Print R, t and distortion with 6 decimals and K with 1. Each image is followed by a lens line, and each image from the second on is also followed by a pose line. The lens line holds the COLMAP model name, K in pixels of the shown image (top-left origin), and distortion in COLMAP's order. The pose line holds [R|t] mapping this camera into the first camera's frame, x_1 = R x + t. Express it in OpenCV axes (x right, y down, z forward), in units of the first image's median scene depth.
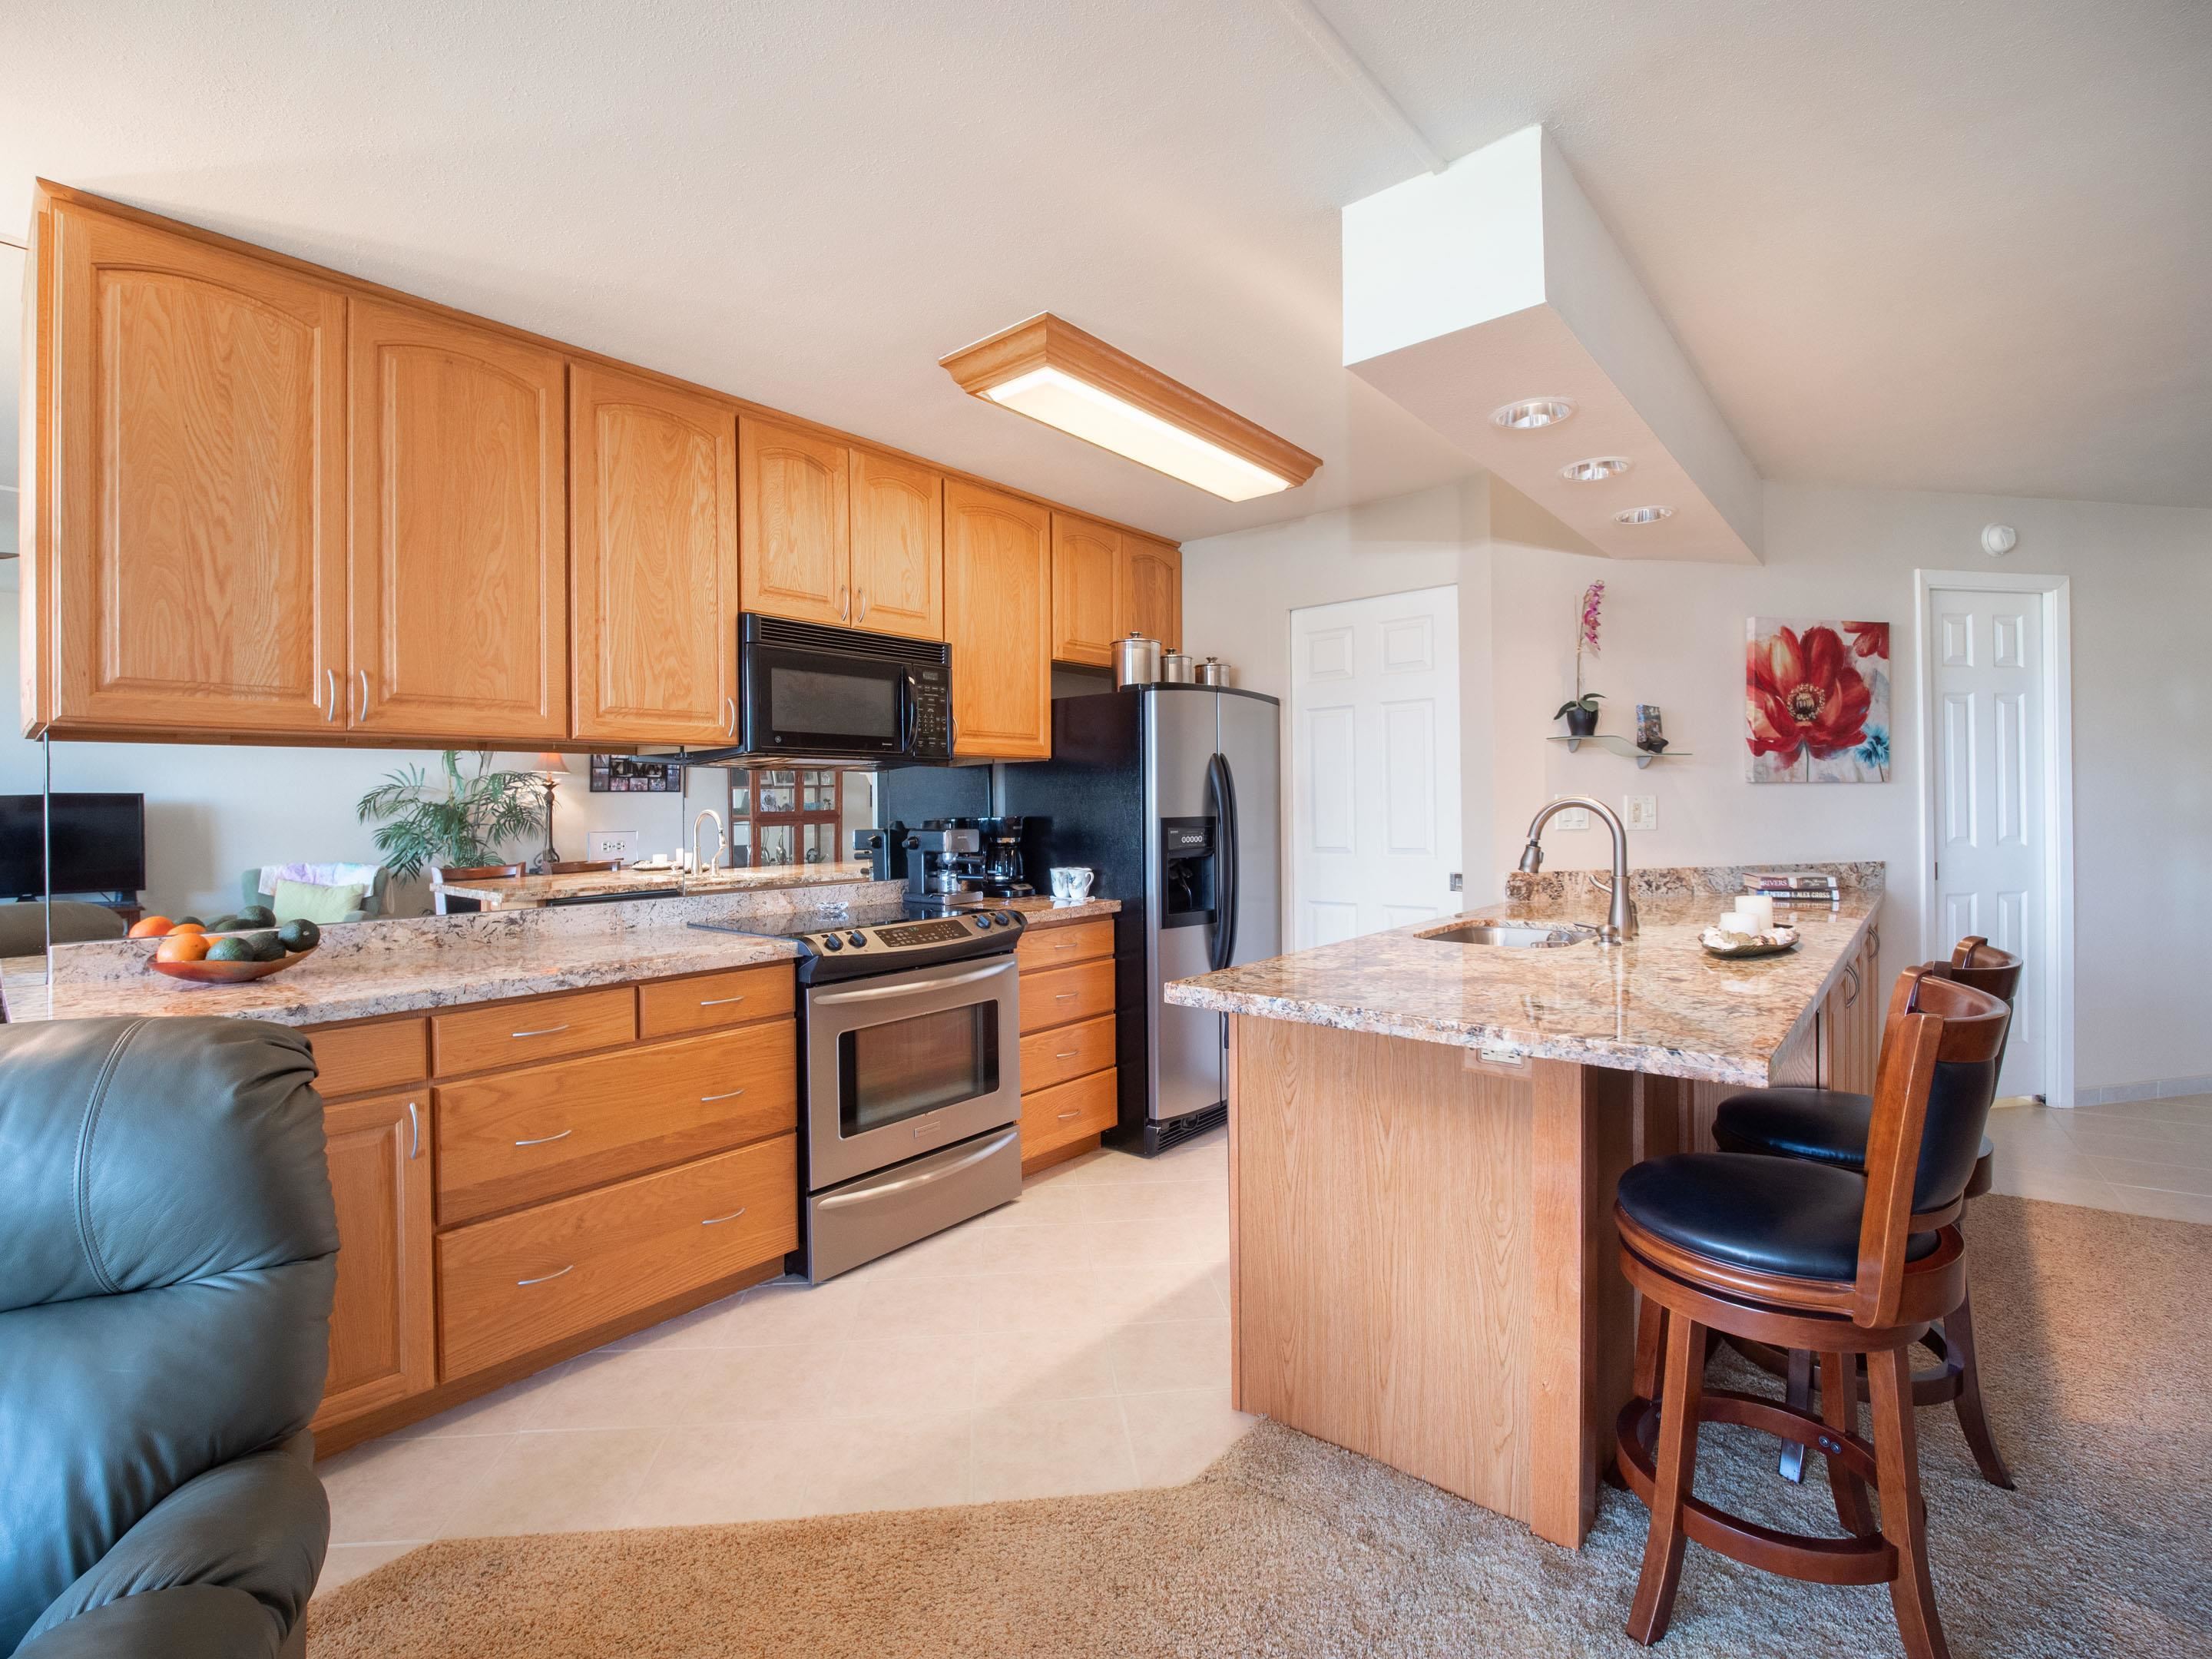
lens RADIAL K [[1003.9, 0, 1085.4], [0, 1003.9, 800.8], [0, 0, 1]] dist [-0.018313, -0.000028]
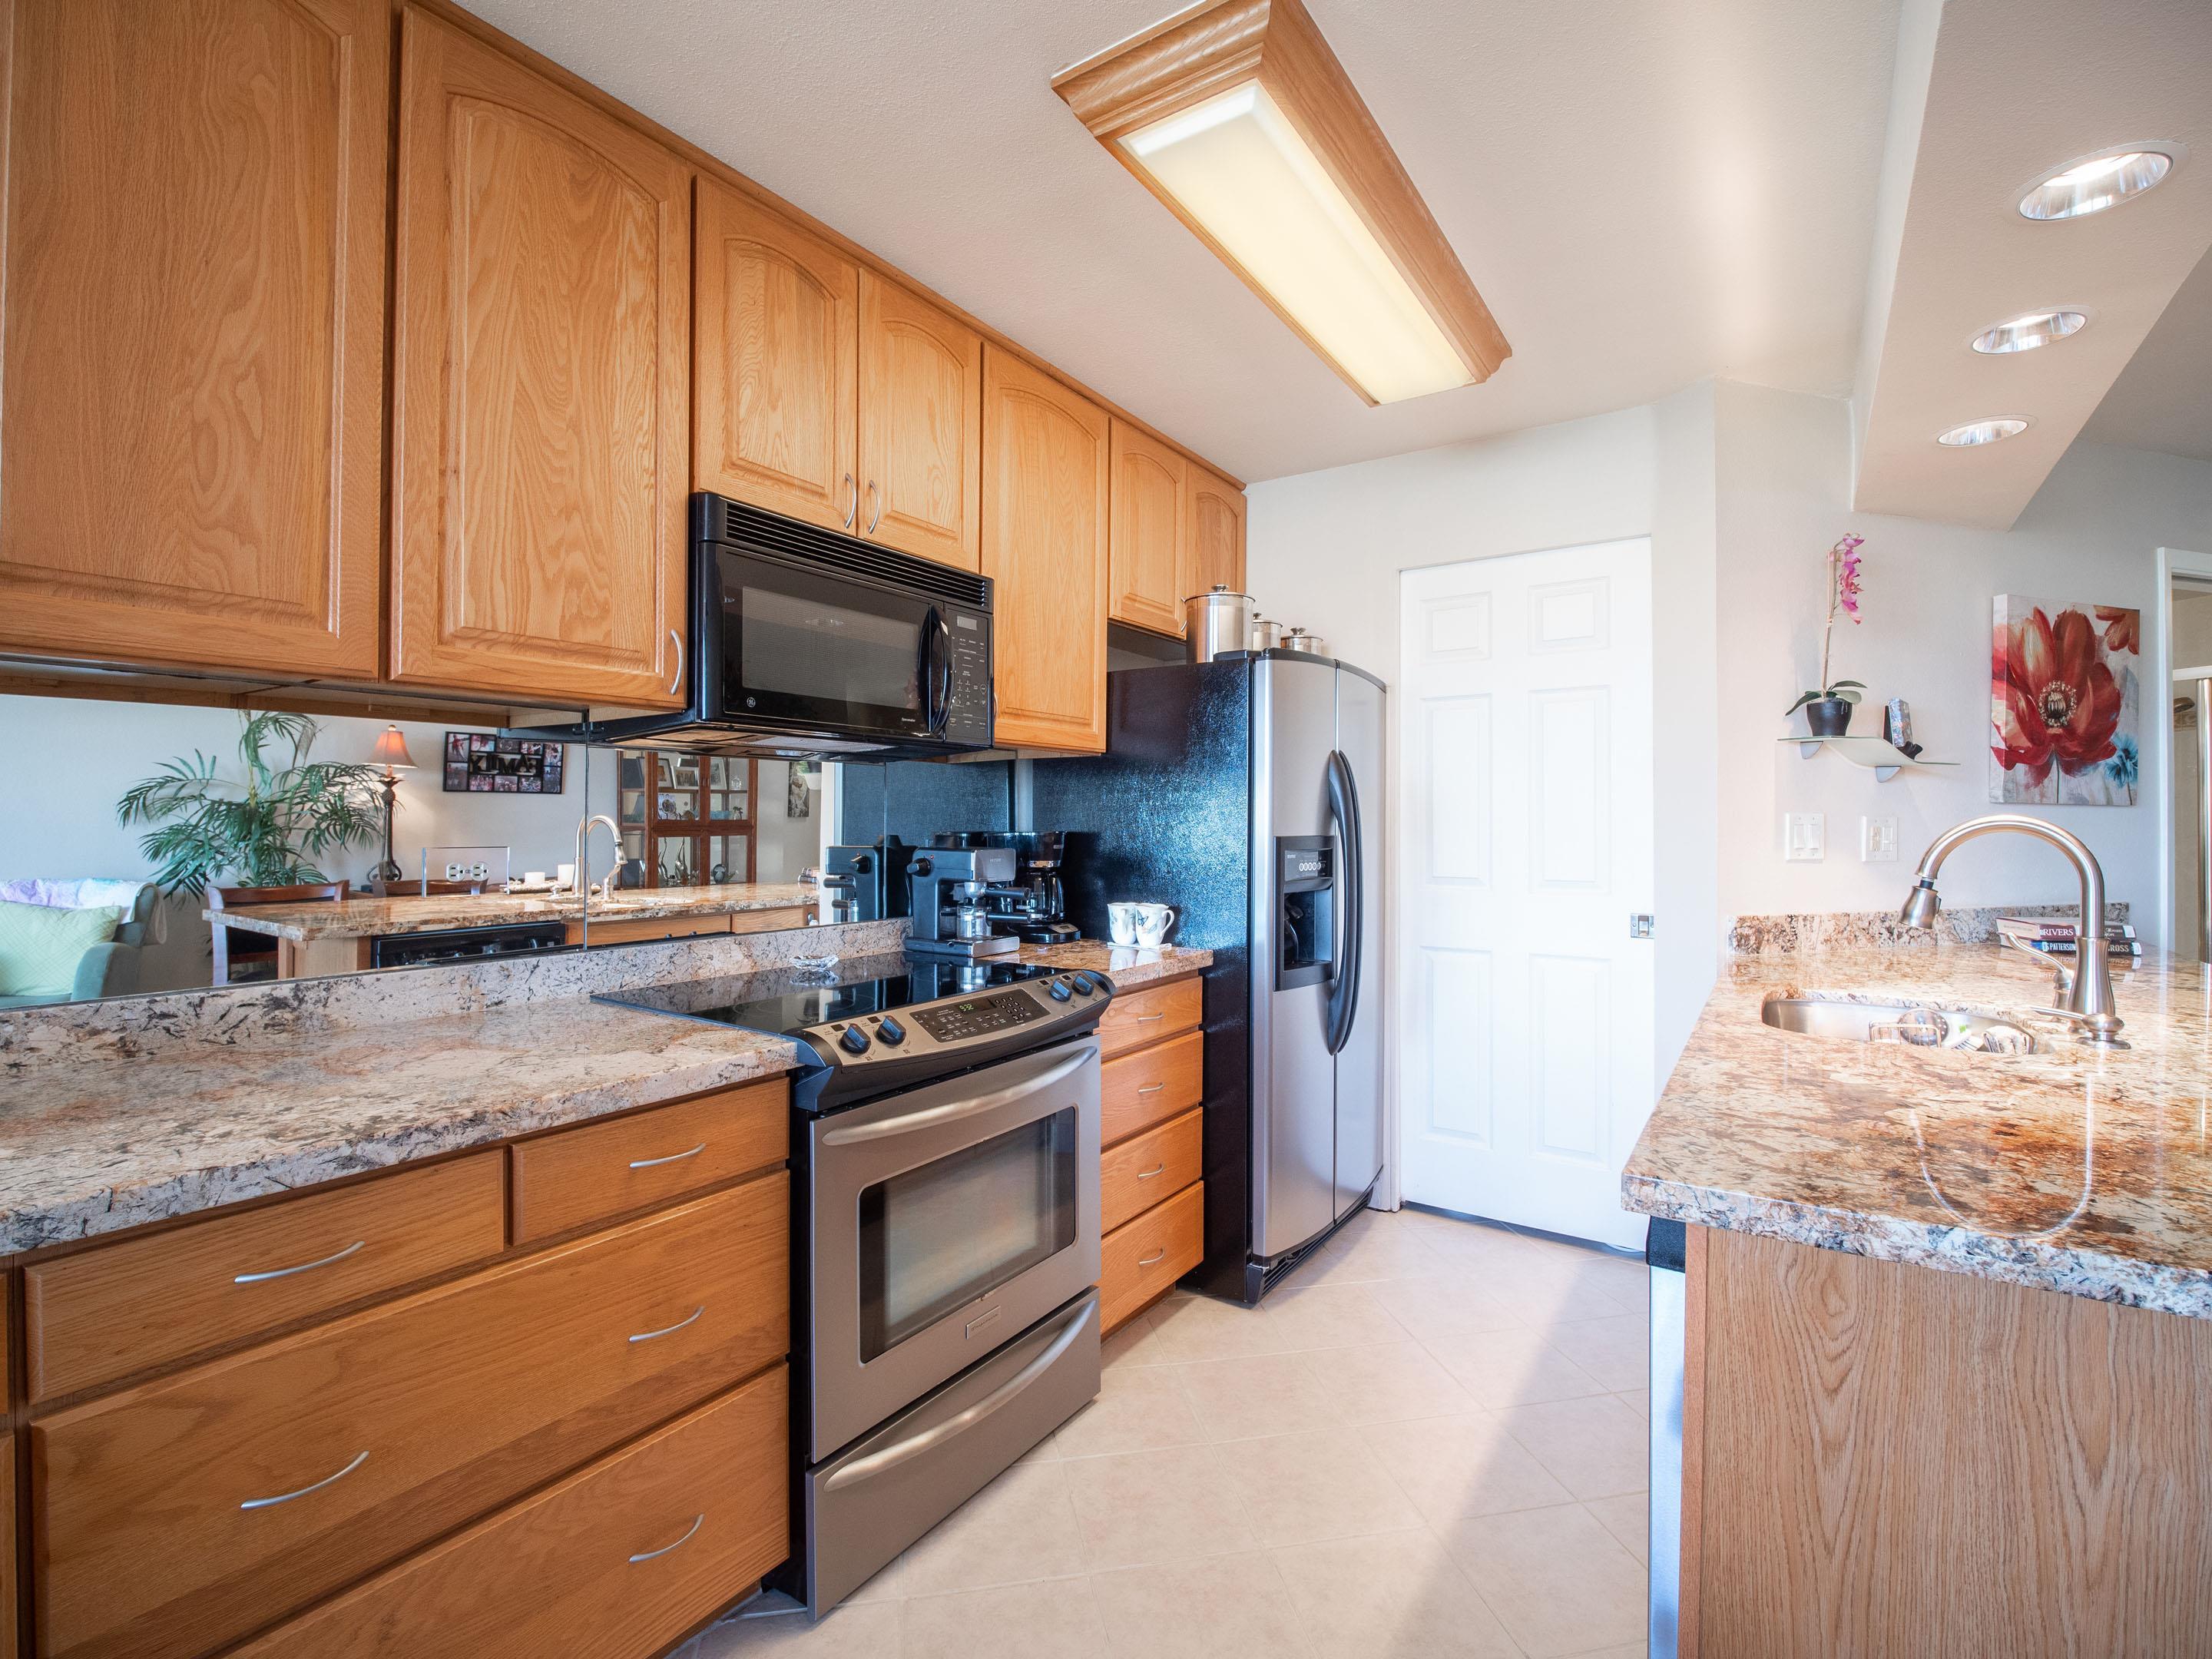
lens RADIAL K [[1003.9, 0, 1083.8], [0, 1003.9, 817.7], [0, 0, 1]] dist [-0.018313, -0.000028]
pose [[0.994140, 0.016959, 0.106765, -0.138675], [-0.017189, 0.999852, 0.001230, 0.004948], [-0.106728, -0.003058, 0.994284, 0.300400]]
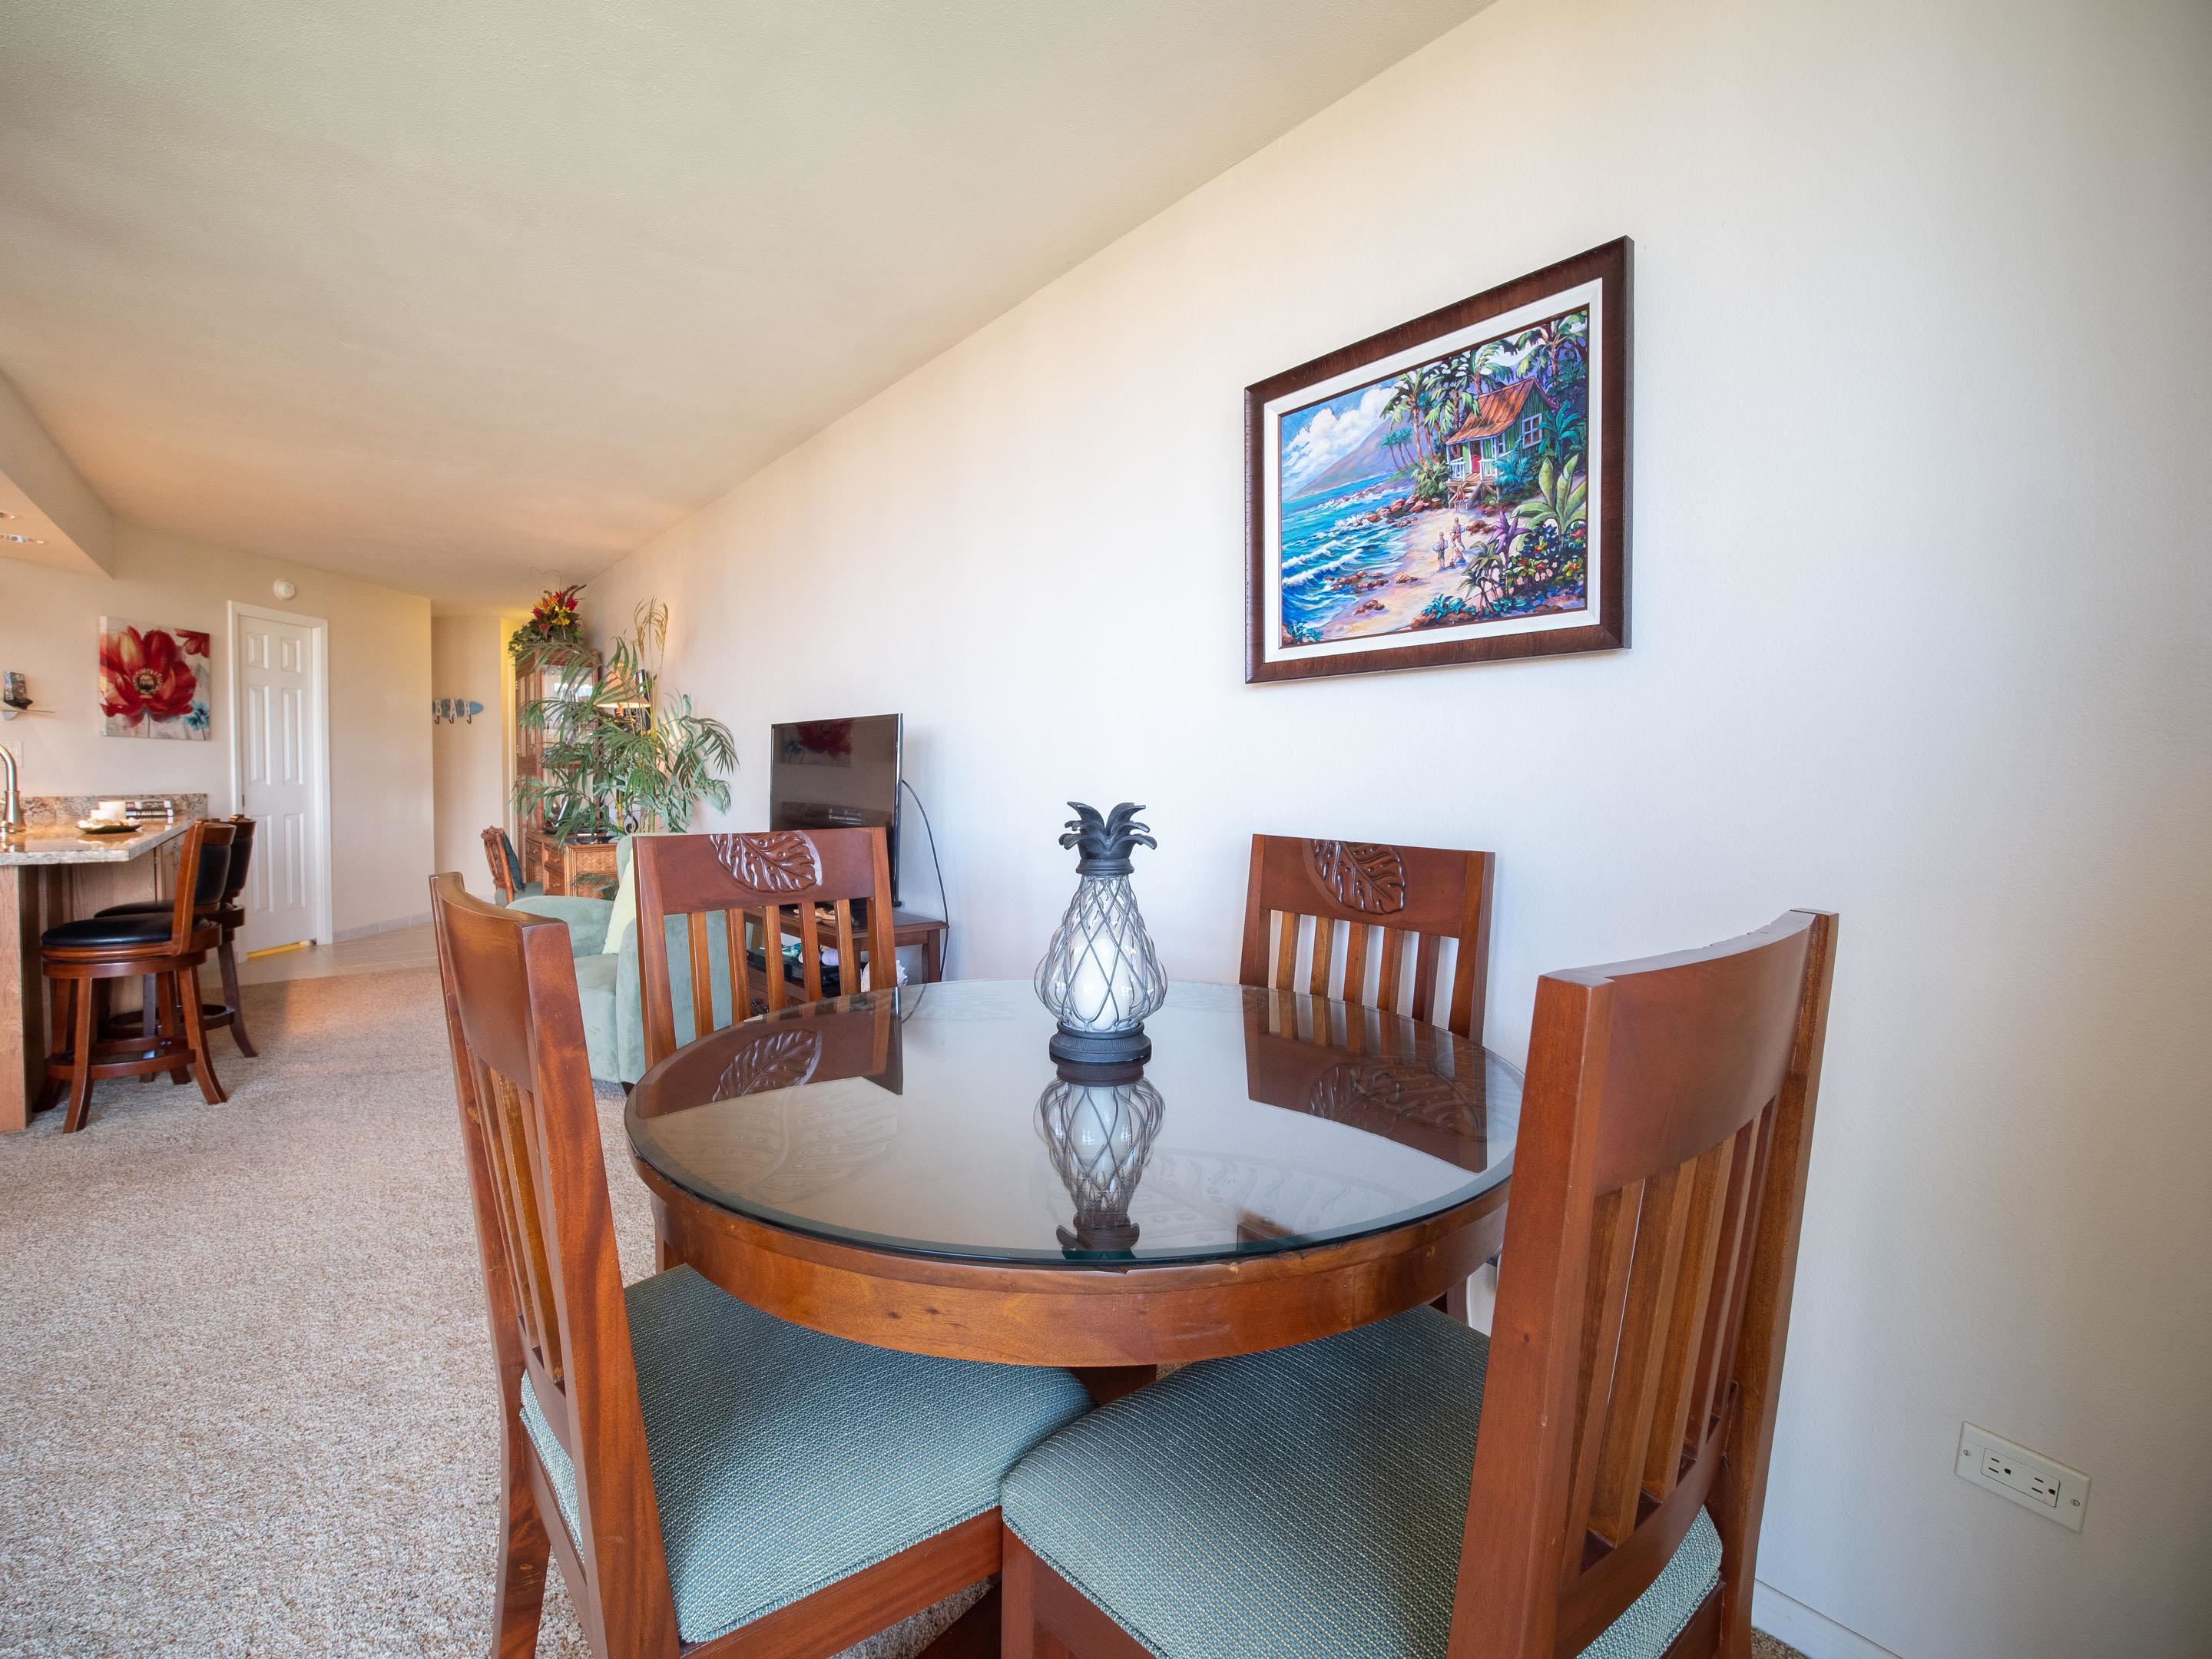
lens RADIAL K [[1003.9, 0, 1097.3], [0, 1003.9, 831.6], [0, 0, 1]] dist [-0.018313, -0.000028]
pose [[0.178942, -0.038252, 0.983116, -0.453482], [-0.028772, 0.998613, 0.044092, 0.015911], [-0.983439, -0.036176, 0.177593, -0.630545]]
